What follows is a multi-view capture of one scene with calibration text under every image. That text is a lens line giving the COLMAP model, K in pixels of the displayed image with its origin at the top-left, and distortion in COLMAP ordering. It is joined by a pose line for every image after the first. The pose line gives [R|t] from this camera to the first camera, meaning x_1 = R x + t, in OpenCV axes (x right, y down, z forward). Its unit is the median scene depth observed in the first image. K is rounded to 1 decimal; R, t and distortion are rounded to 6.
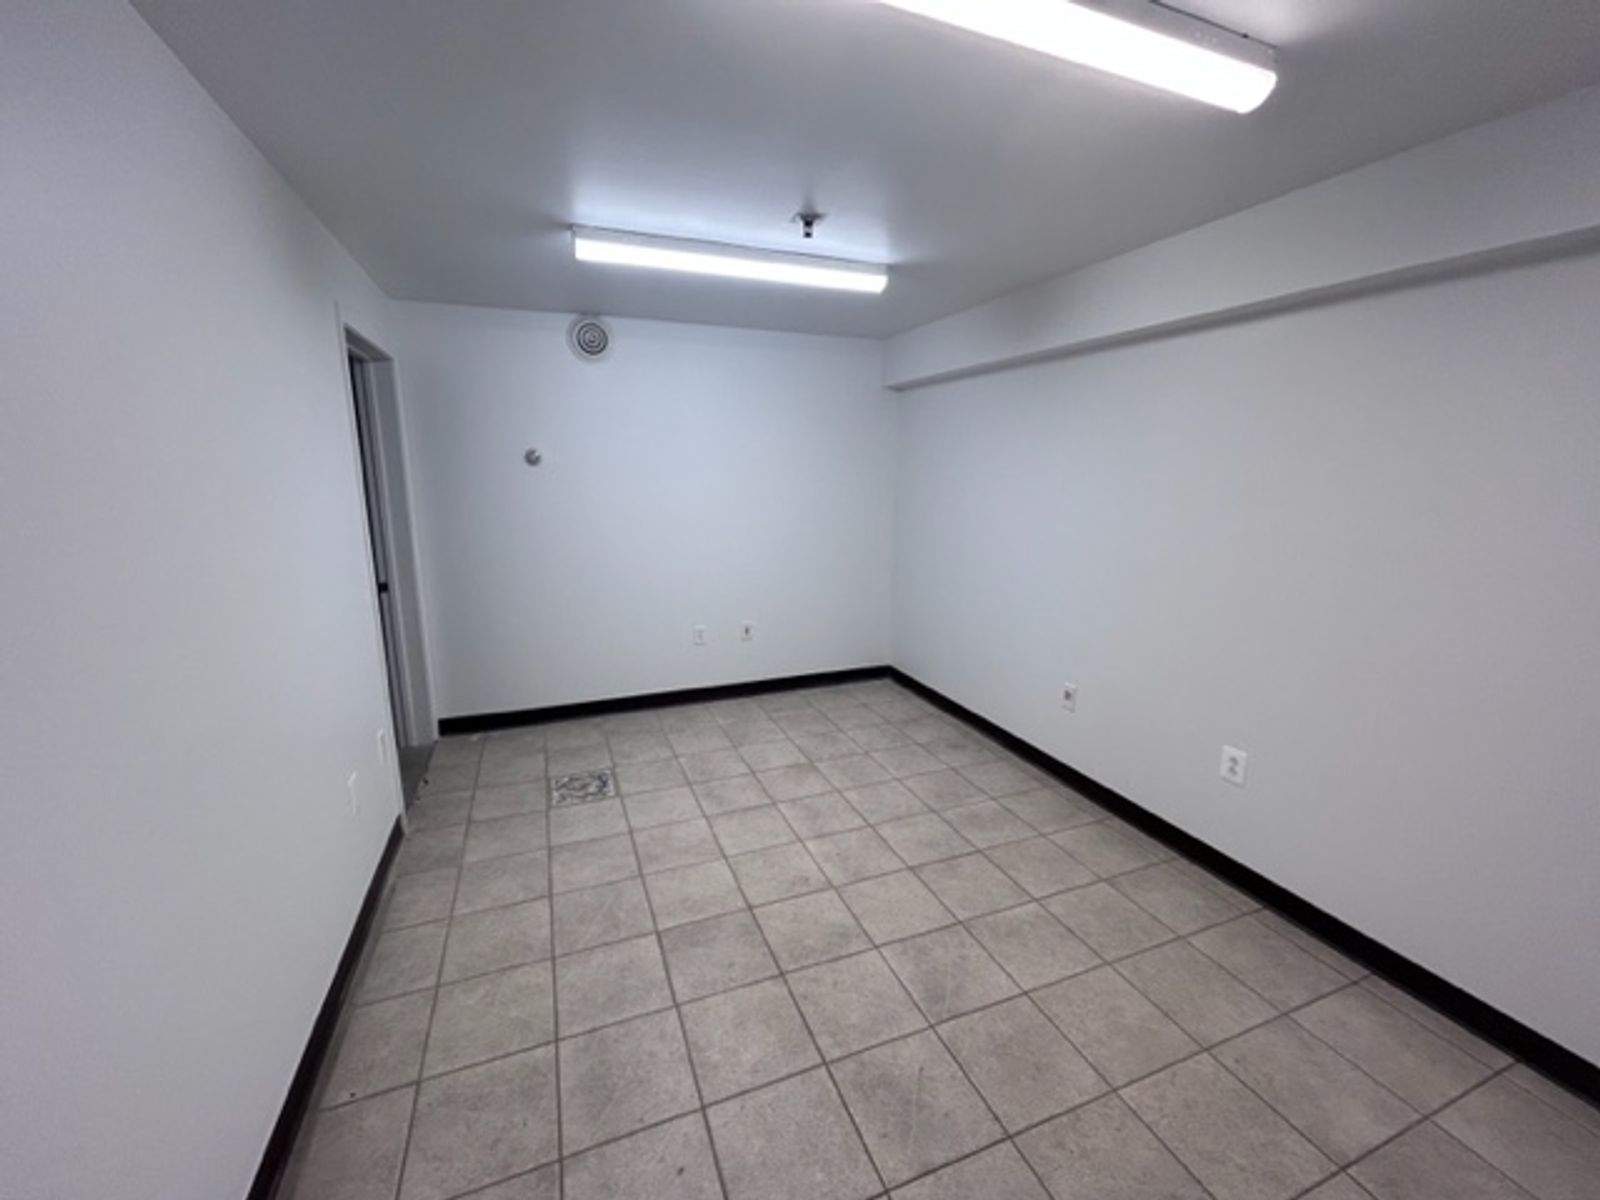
lens RADIAL K [[649.6, 0, 798.7], [0, 649.6, 602.0], [0, 0, 1]] dist [0.018399, 0.000063]
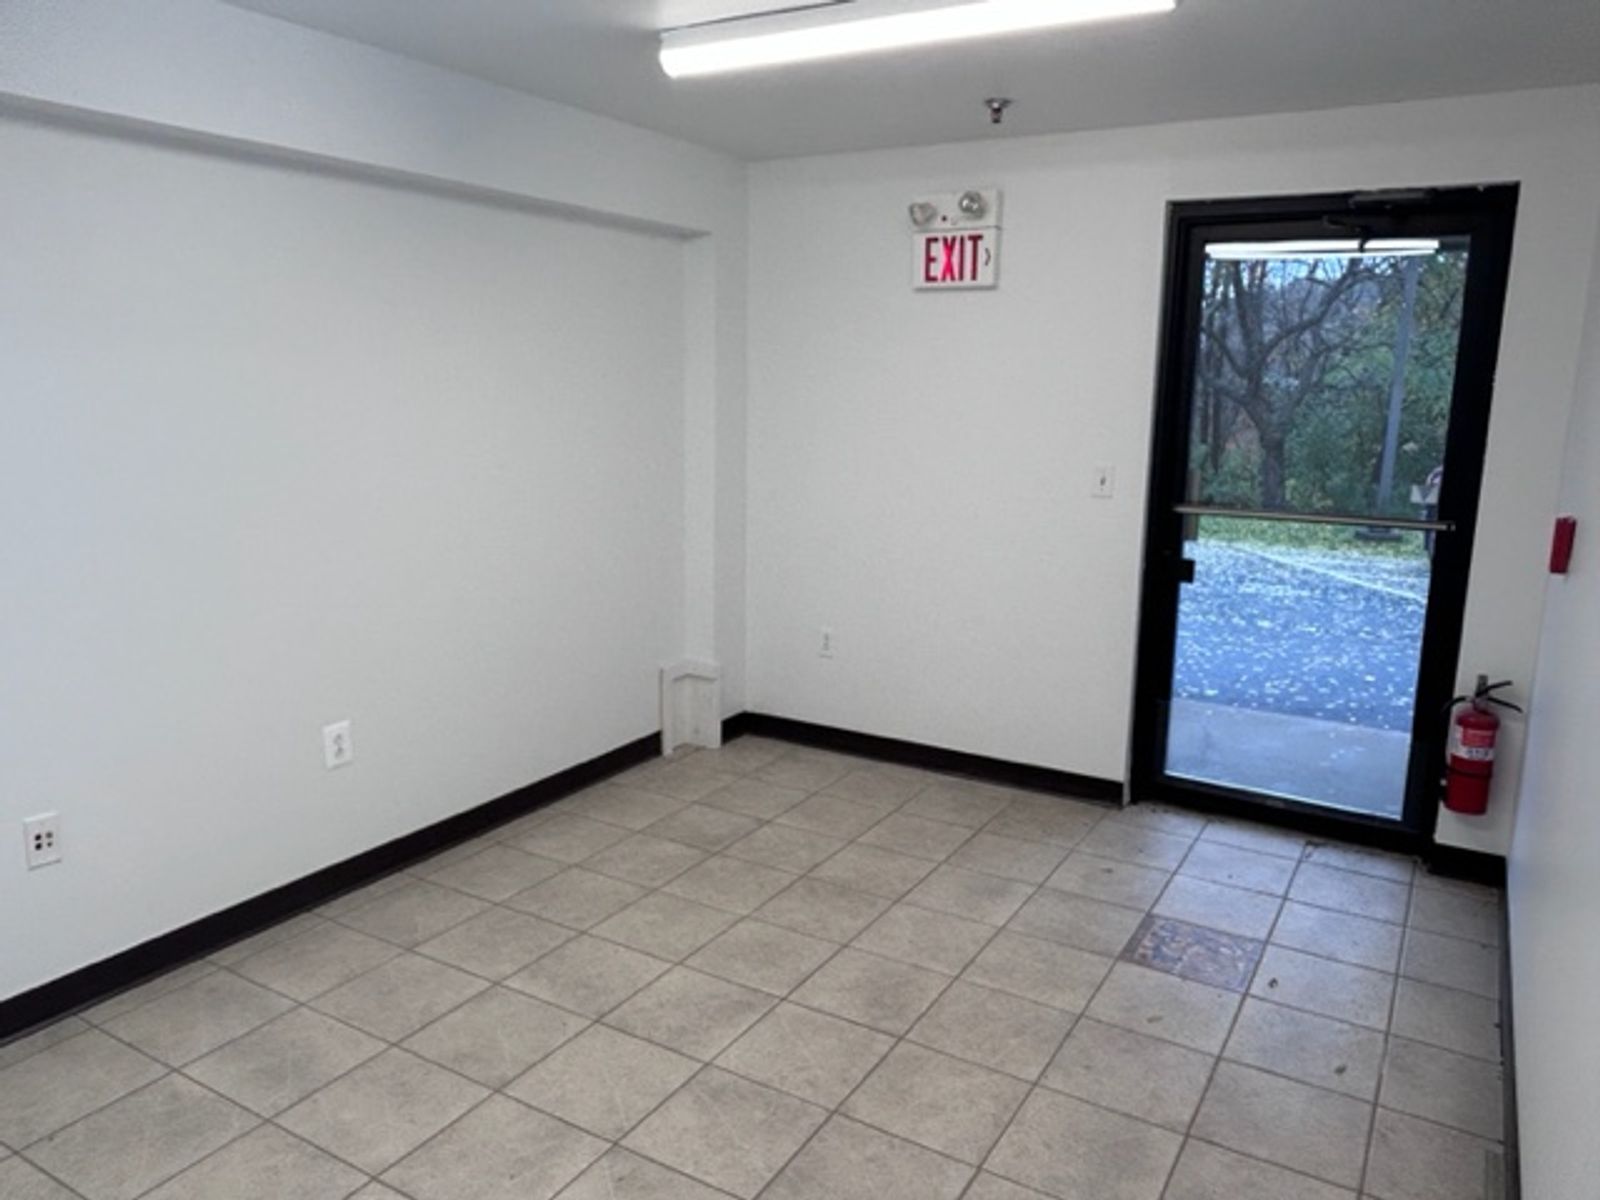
lens RADIAL K [[1156.3, 0, 792.8], [0, 1156.3, 598.0], [0, 0, 1]] dist [0.012365, 0.004816]
pose [[-0.603296, -0.165387, 0.780180, -0.730052], [0.148374, 0.937906, 0.313557, -0.274465], [-0.783594, 0.304927, -0.541296, 1.300585]]
